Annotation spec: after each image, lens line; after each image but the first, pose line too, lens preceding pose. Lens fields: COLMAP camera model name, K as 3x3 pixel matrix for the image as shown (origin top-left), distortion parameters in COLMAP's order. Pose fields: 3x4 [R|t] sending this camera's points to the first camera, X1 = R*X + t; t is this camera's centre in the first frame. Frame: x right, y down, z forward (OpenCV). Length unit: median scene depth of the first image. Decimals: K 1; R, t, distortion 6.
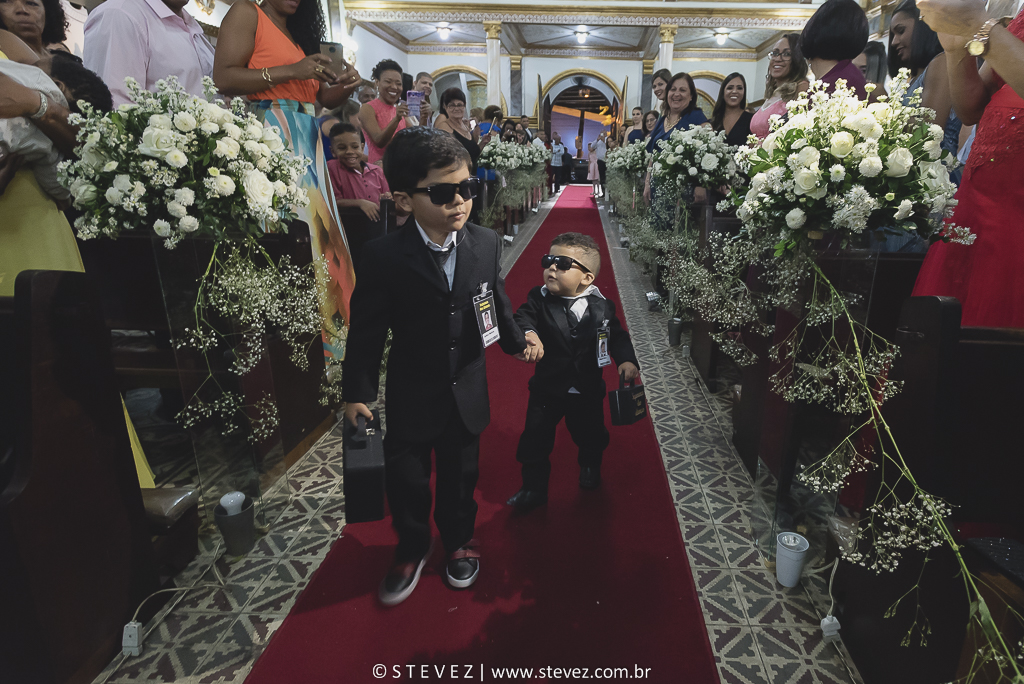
lens RADIAL K [[587.5, 0, 576.6], [0, 587.5, 331.7], [0, 0, 1]] dist [0.014932, -0.000198]
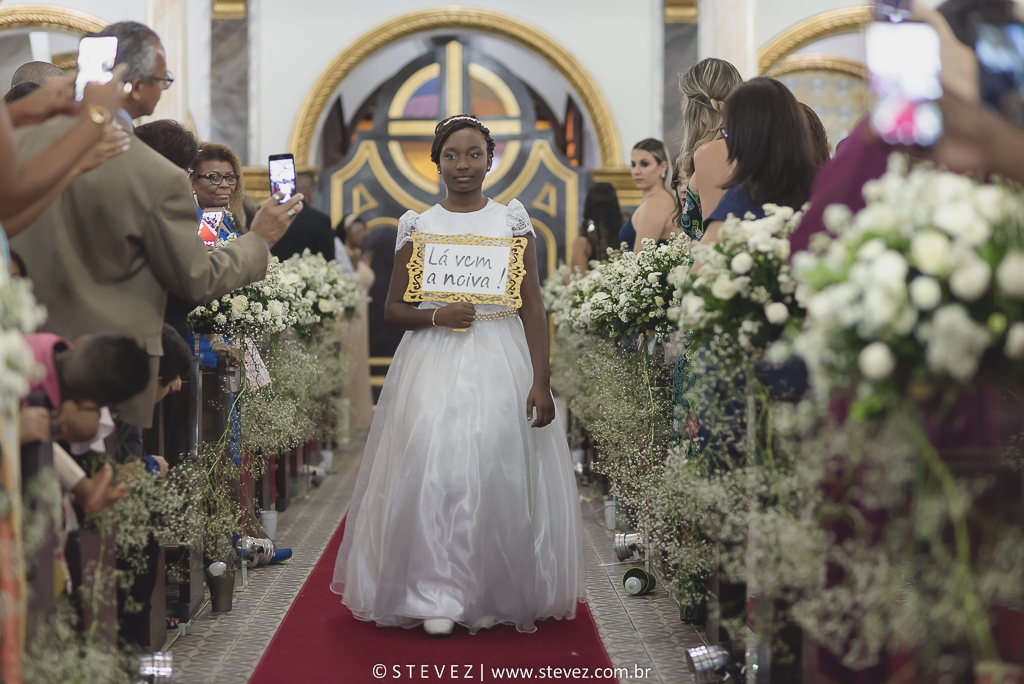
lens RADIAL K [[2422.1, 0, 512.0], [0, 2422.1, 342.0], [0, 0, 1]] dist [-0.040523, -0.034412]
pose [[0.999076, -0.025468, 0.034616, -0.044590], [0.033821, 0.962912, -0.267688, 0.185388], [-0.026515, 0.268611, 0.962884, -0.592806]]
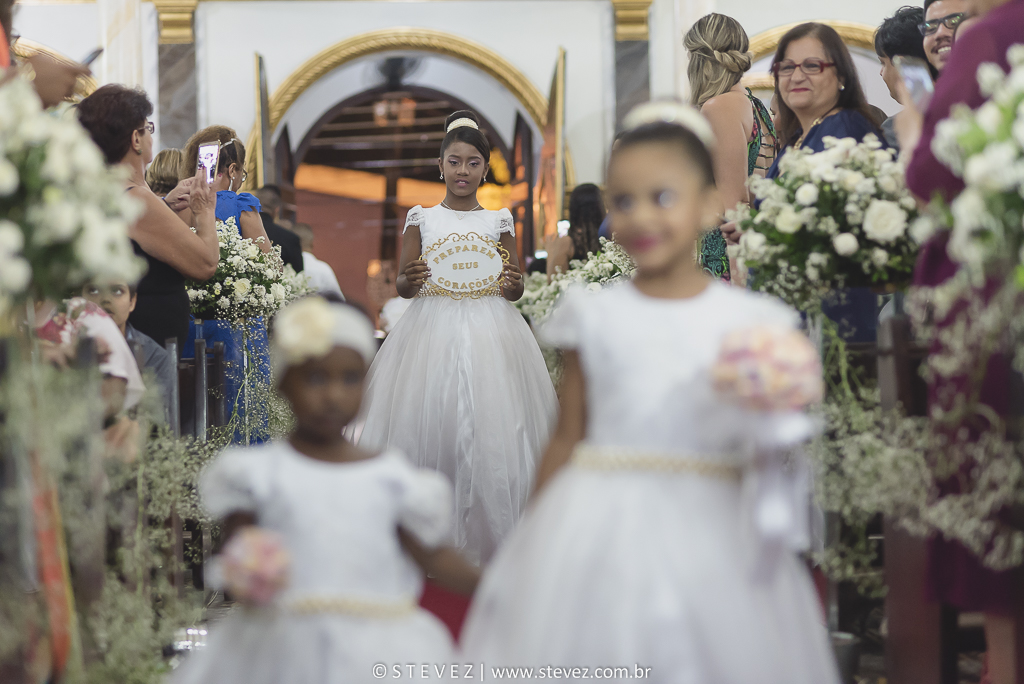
lens RADIAL K [[2422.1, 0, 512.0], [0, 2422.1, 342.0], [0, 0, 1]] dist [-0.040523, -0.034412]
pose [[0.996651, -0.045577, 0.067896, -0.135915], [0.063210, 0.956131, -0.286039, 0.234830], [-0.051881, 0.289372, 0.955810, -0.512730]]
